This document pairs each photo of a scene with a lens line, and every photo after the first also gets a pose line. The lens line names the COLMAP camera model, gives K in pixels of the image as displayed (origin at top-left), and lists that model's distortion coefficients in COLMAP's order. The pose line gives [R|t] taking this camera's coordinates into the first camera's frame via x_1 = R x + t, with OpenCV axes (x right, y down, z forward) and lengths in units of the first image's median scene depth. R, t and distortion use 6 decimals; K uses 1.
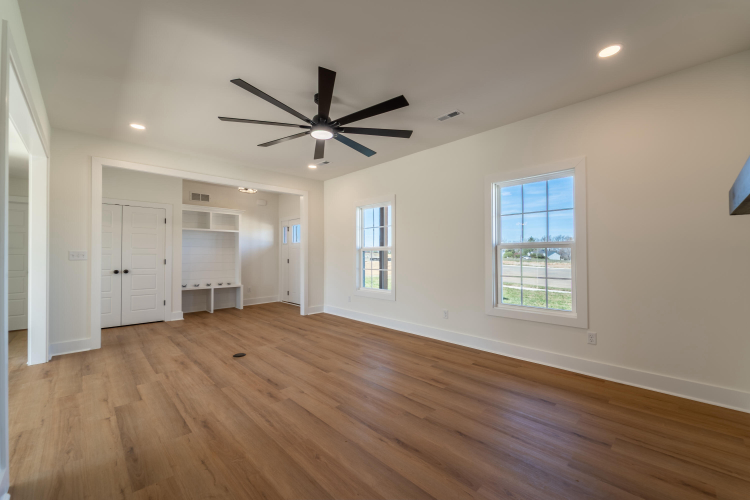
lens RADIAL K [[303.9, 0, 376.8], [0, 303.9, 251.5], [0, 0, 1]] dist [0.000756, -0.000374]
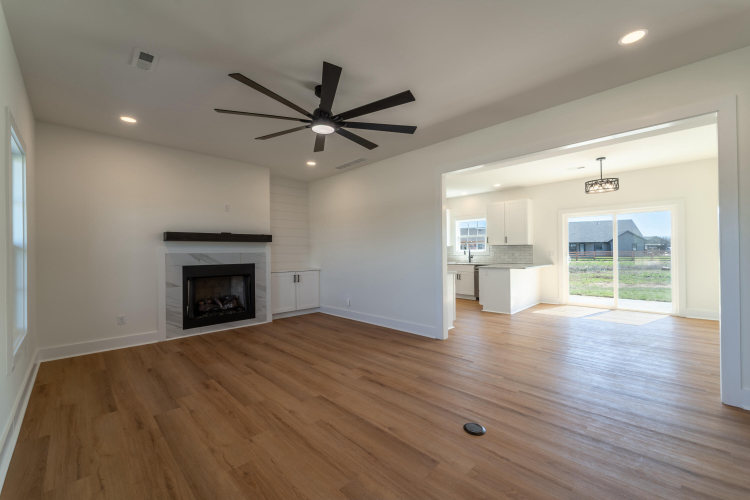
lens RADIAL K [[302.4, 0, 377.0], [0, 302.4, 251.4], [0, 0, 1]] dist [-0.000334, -0.000296]
pose [[-0.999763, 0.011644, -0.018415, -0.290735], [0.011851, 0.999868, -0.011135, 0.013039], [0.018283, -0.011351, -0.999768, 1.736537]]
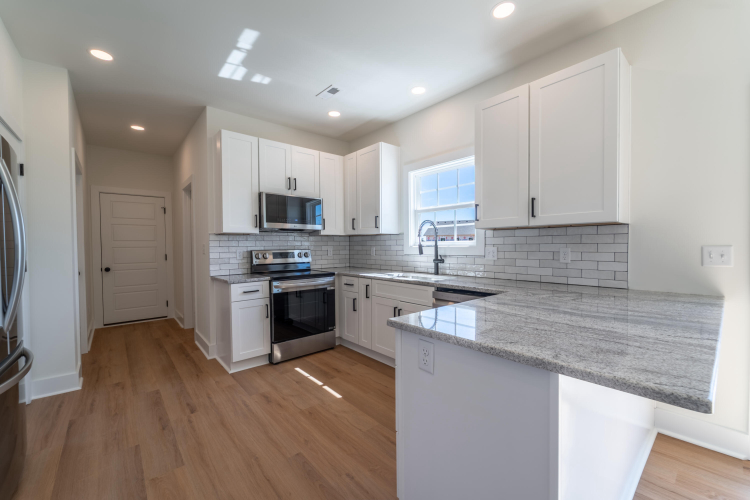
lens RADIAL K [[303.9, 0, 376.8], [0, 303.9, 251.5], [0, 0, 1]] dist [0.000756, -0.000374]
pose [[-0.998495, 0.007677, 0.054306, -0.953575], [0.008207, 0.999921, 0.009532, 0.002102], [-0.054228, 0.009963, -0.998479, 0.263328]]
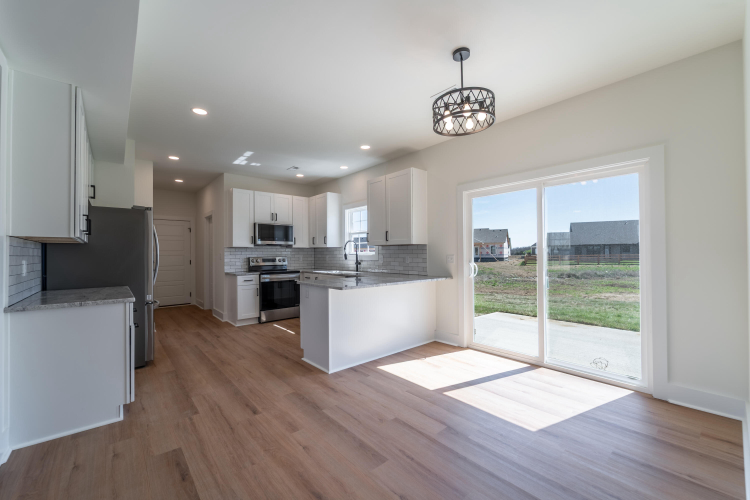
lens RADIAL K [[303.9, 0, 376.8], [0, 303.9, 251.5], [0, 0, 1]] dist [0.000756, -0.000374]
pose [[-0.998515, 0.008060, 0.053876, -1.289773], [0.007118, 0.999819, -0.017665, 0.007754], [-0.054008, -0.017255, -0.998391, 0.942128]]
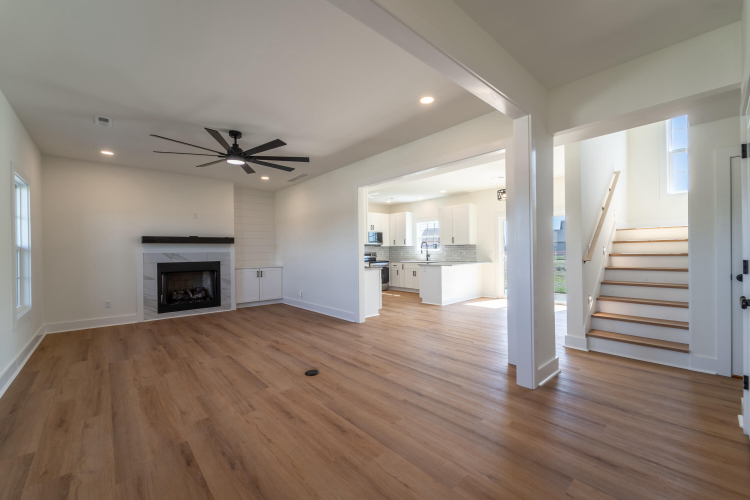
lens RADIAL K [[303.9, 0, 376.8], [0, 303.9, 251.5], [0, 0, 1]] dist [0.000756, -0.000374]
pose [[-0.999296, 0.013483, 0.035015, -0.734768], [0.013220, 0.999883, -0.007720, 0.017182], [-0.035115, -0.007252, -0.999357, 2.029959]]
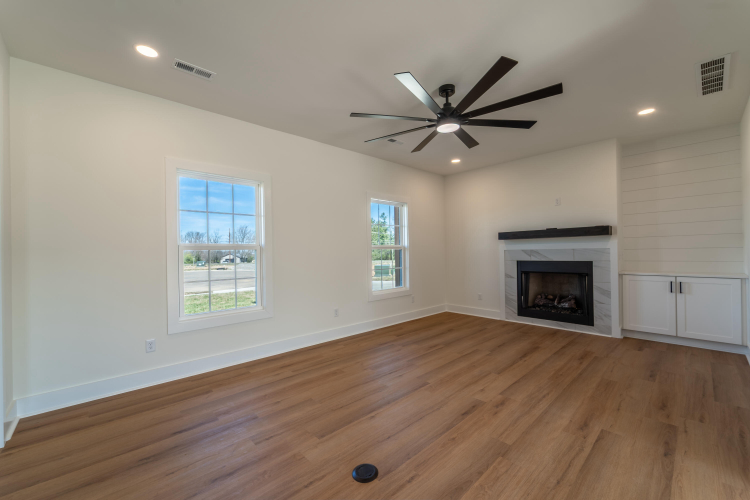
lens RADIAL K [[303.9, 0, 376.8], [0, 303.9, 251.5], [0, 0, 1]] dist [0.000756, -0.000374]
pose [[0.012961, 0.005440, 0.999901, -1.012601], [0.007162, 0.999959, -0.005533, 0.009341], [-0.999890, 0.007233, 0.012921, 1.078487]]
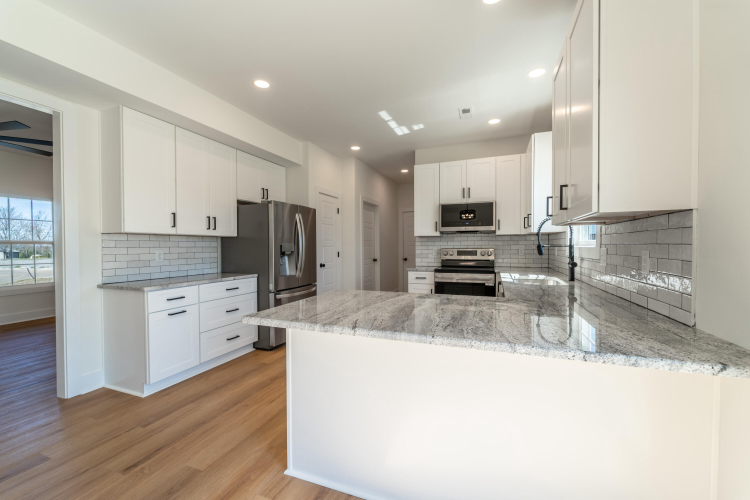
lens RADIAL K [[303.9, 0, 376.8], [0, 303.9, 251.5], [0, 0, 1]] dist [0.000756, -0.000374]
pose [[-0.422802, -0.012902, 0.906130, -1.597088], [-0.001651, 0.999908, 0.013466, -0.000591], [-0.906221, 0.004197, -0.422784, 0.082553]]
